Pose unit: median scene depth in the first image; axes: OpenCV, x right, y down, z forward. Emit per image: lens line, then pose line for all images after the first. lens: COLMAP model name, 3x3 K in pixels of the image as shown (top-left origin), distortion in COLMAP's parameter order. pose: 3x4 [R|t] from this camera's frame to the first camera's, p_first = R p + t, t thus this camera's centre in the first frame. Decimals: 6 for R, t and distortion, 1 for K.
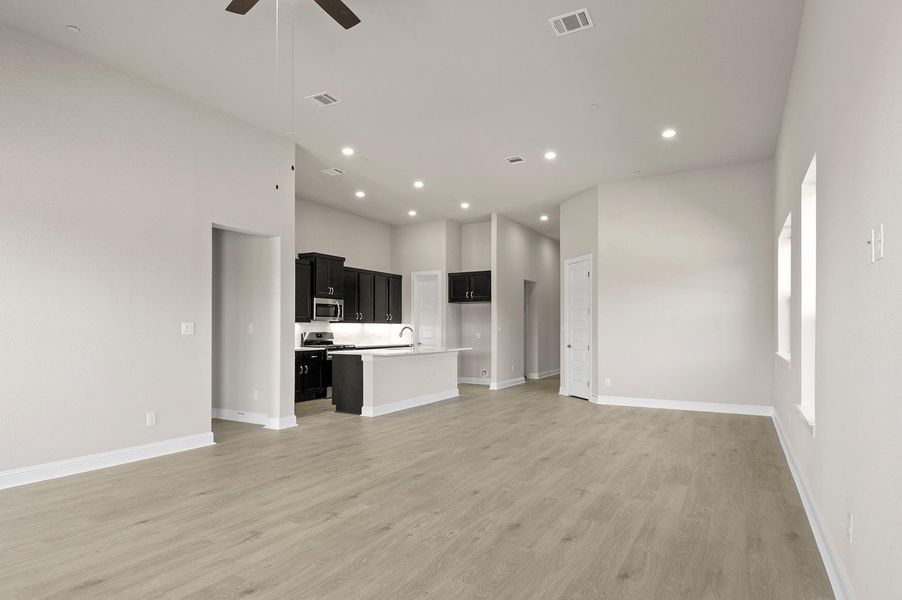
lens RADIAL K [[492.2, 0, 466.2], [0, 492.2, 319.9], [0, 0, 1]] dist [0.022083, -0.037884]
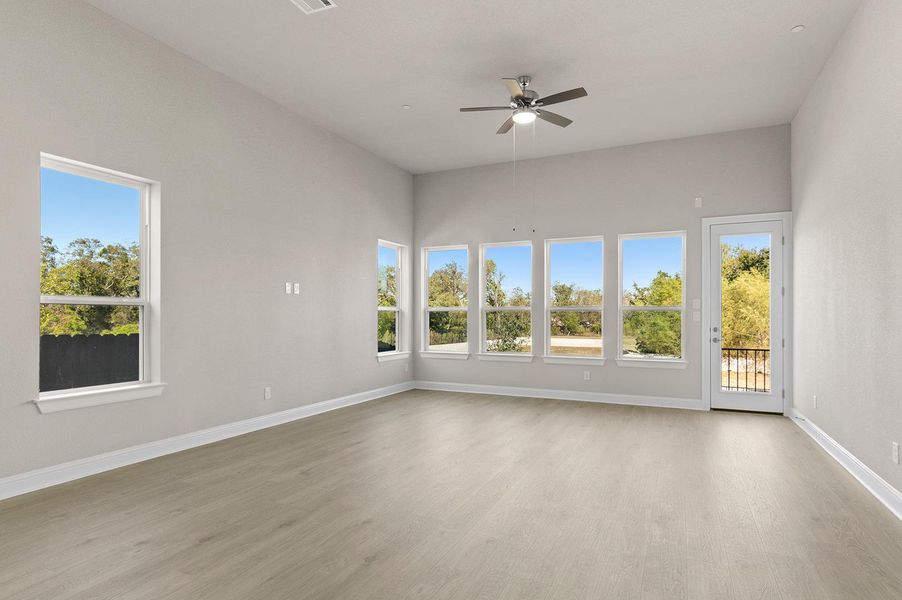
lens RADIAL K [[479.1, 0, 464.0], [0, 479.1, 314.9], [0, 0, 1]] dist [-0.001042, -0.001044]
pose [[-0.996790, -0.004474, -0.079930, -0.005372], [-0.002772, 0.999767, -0.021389, 0.015859], [0.080007, -0.021099, -0.996571, 0.807493]]
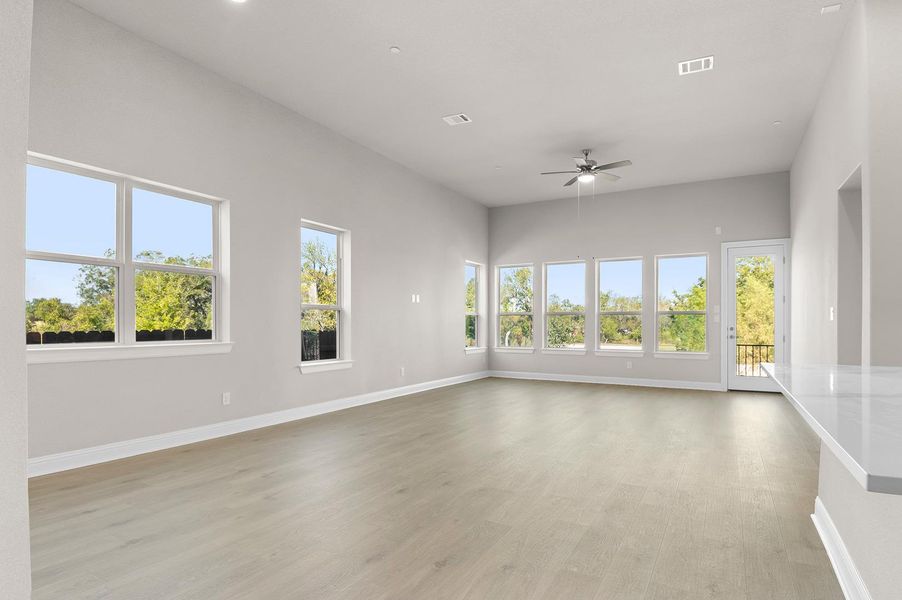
lens RADIAL K [[483.2, 0, 460.7], [0, 483.2, 324.3], [0, 0, 1]] dist [0.002134, -0.000773]
pose [[-0.999981, -0.004663, -0.003996, 0.084763], [-0.004594, 0.999843, -0.017129, 0.030001], [0.004076, -0.017110, -0.999845, 1.041249]]
